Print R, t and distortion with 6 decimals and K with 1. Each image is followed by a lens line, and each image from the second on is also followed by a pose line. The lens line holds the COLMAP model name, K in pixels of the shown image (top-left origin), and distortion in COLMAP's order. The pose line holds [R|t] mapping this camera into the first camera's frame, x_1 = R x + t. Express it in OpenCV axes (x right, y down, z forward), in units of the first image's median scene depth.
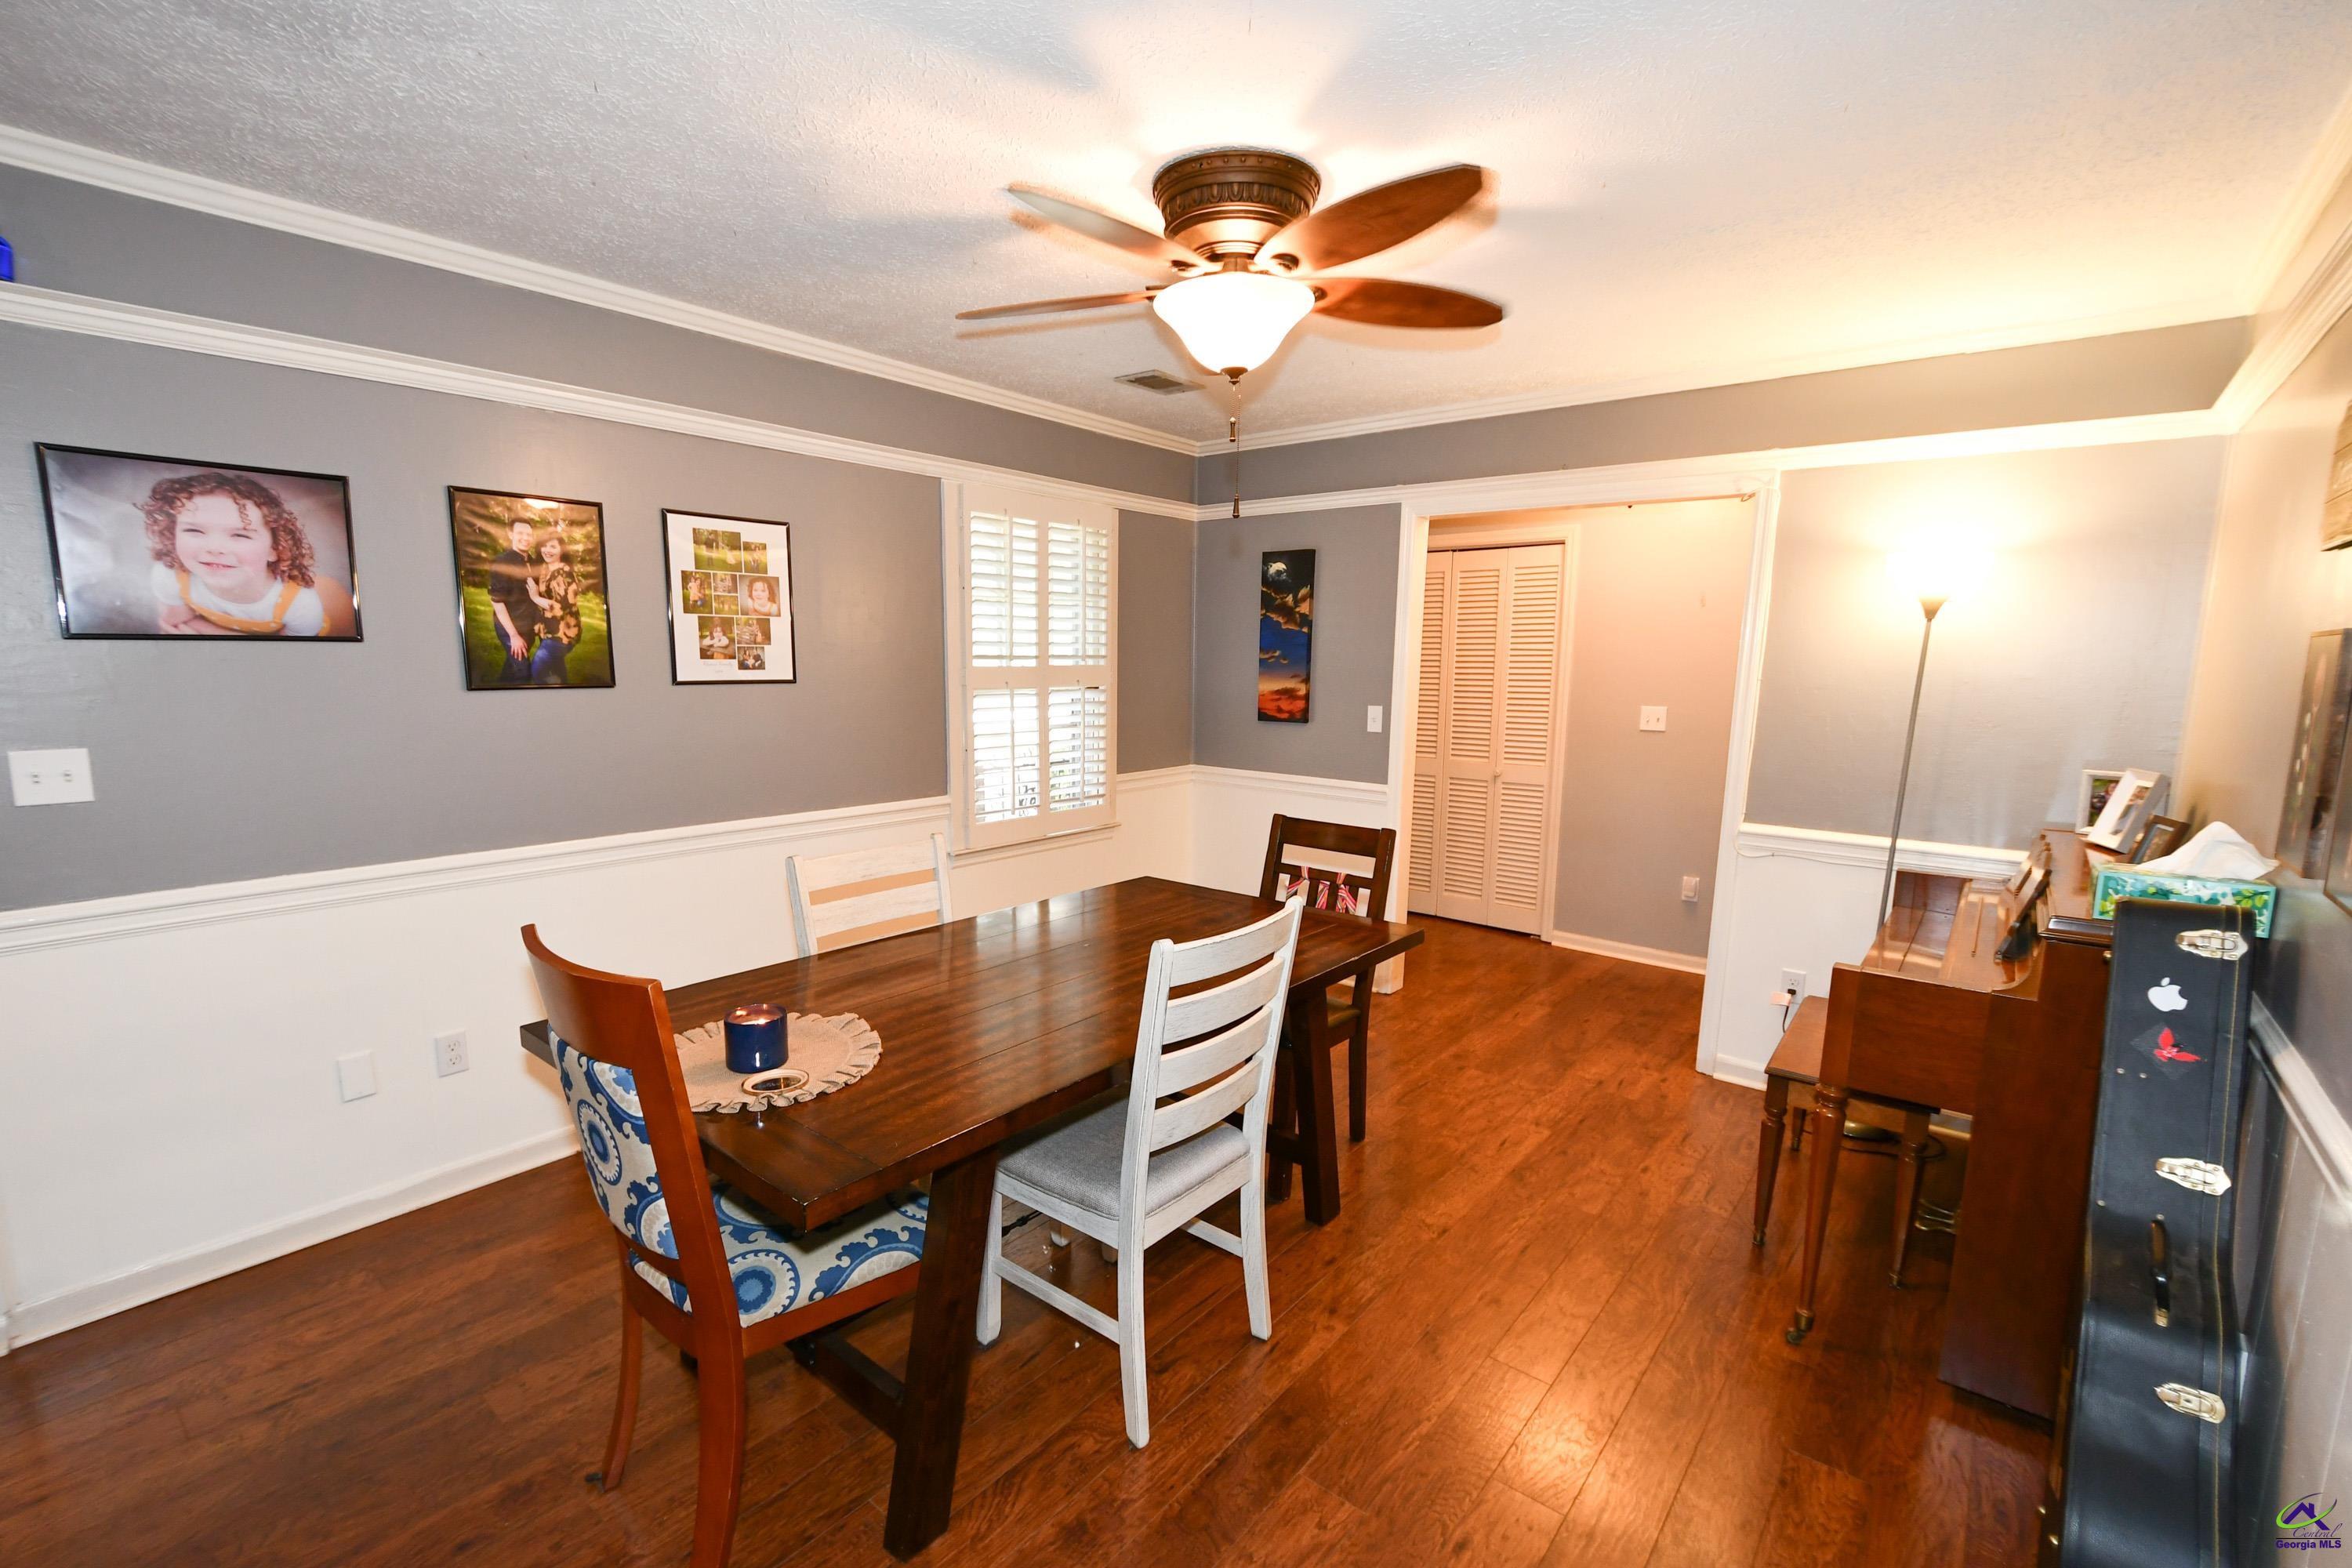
lens RADIAL K [[1028.2, 0, 1153.8], [0, 1028.2, 818.8], [0, 0, 1]] dist [0.005434, -0.007160]
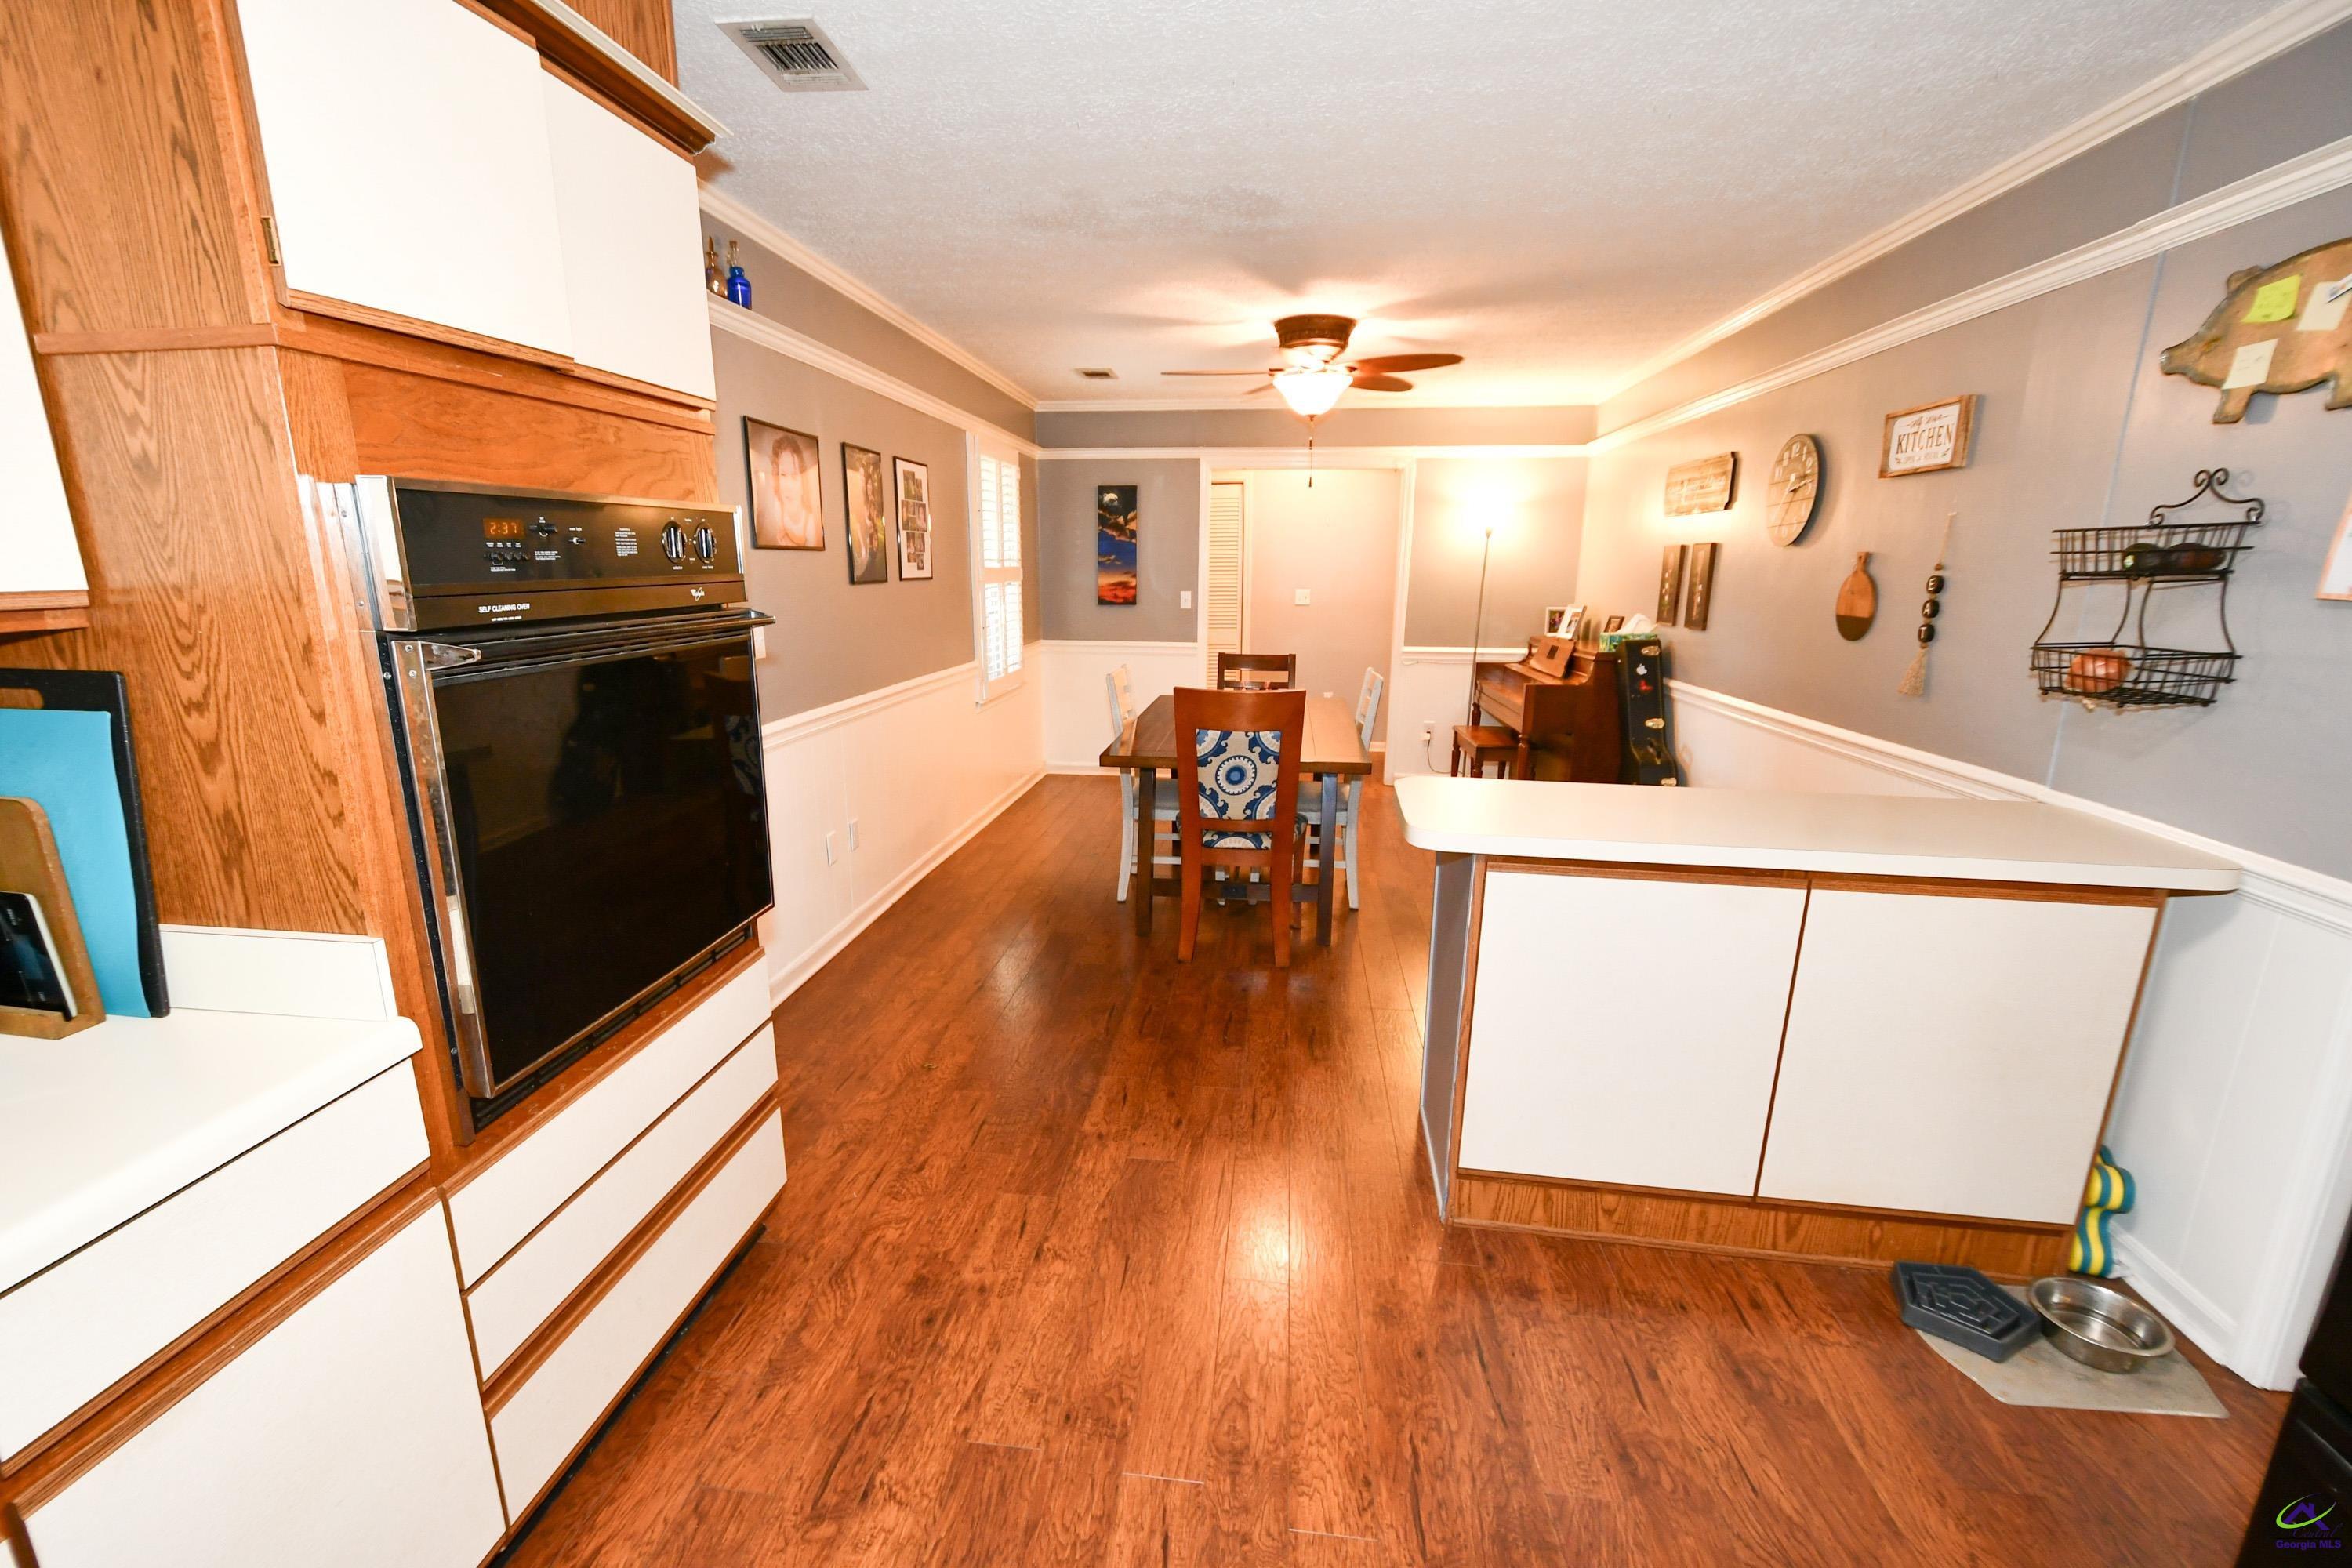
lens RADIAL K [[1028.2, 0, 1157.1], [0, 1028.2, 818.7], [0, 0, 1]] dist [0.005434, -0.007160]
pose [[0.840514, -0.138050, 0.523907, -0.936484], [0.091754, 0.989295, 0.113478, 0.067255], [-0.533964, -0.047309, 0.844182, -0.410553]]
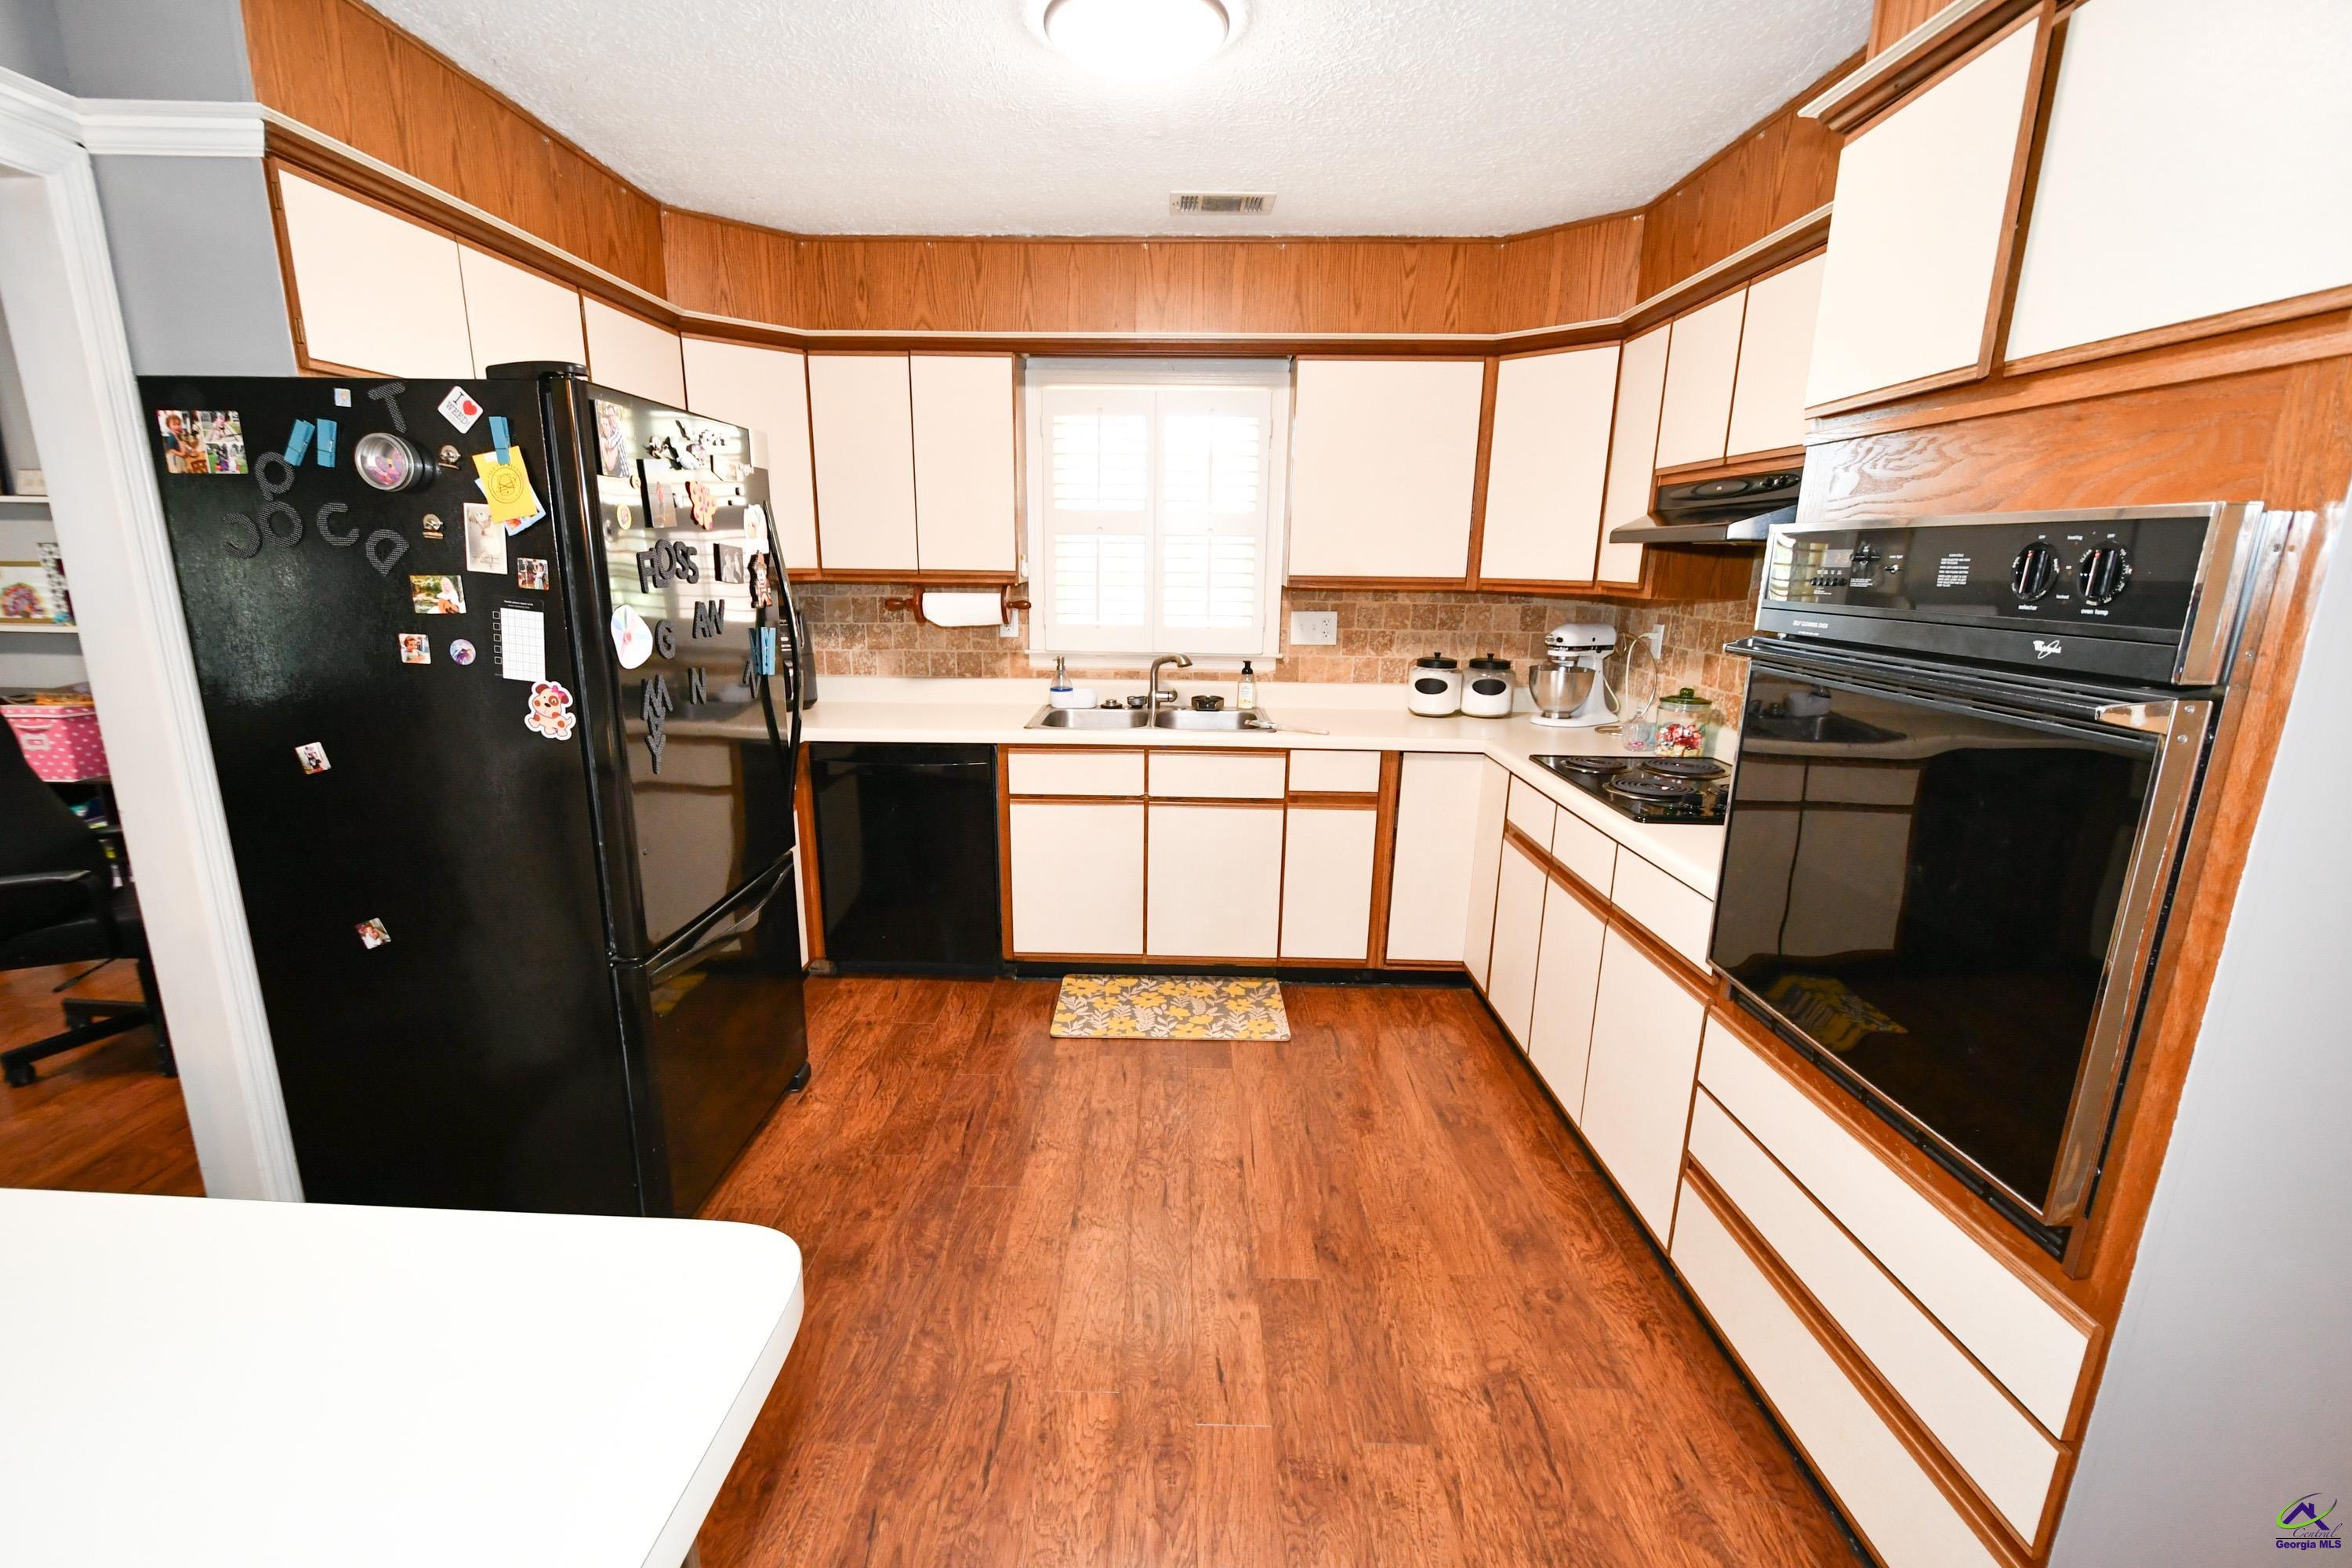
lens RADIAL K [[1028.2, 0, 1154.6], [0, 1028.2, 817.5], [0, 0, 1]] dist [0.005434, -0.007160]
pose [[-0.779483, 0.135584, -0.611574, -0.378682], [-0.125533, 0.922682, 0.364554, -0.046590], [0.613716, 0.360937, -0.702194, 0.256606]]
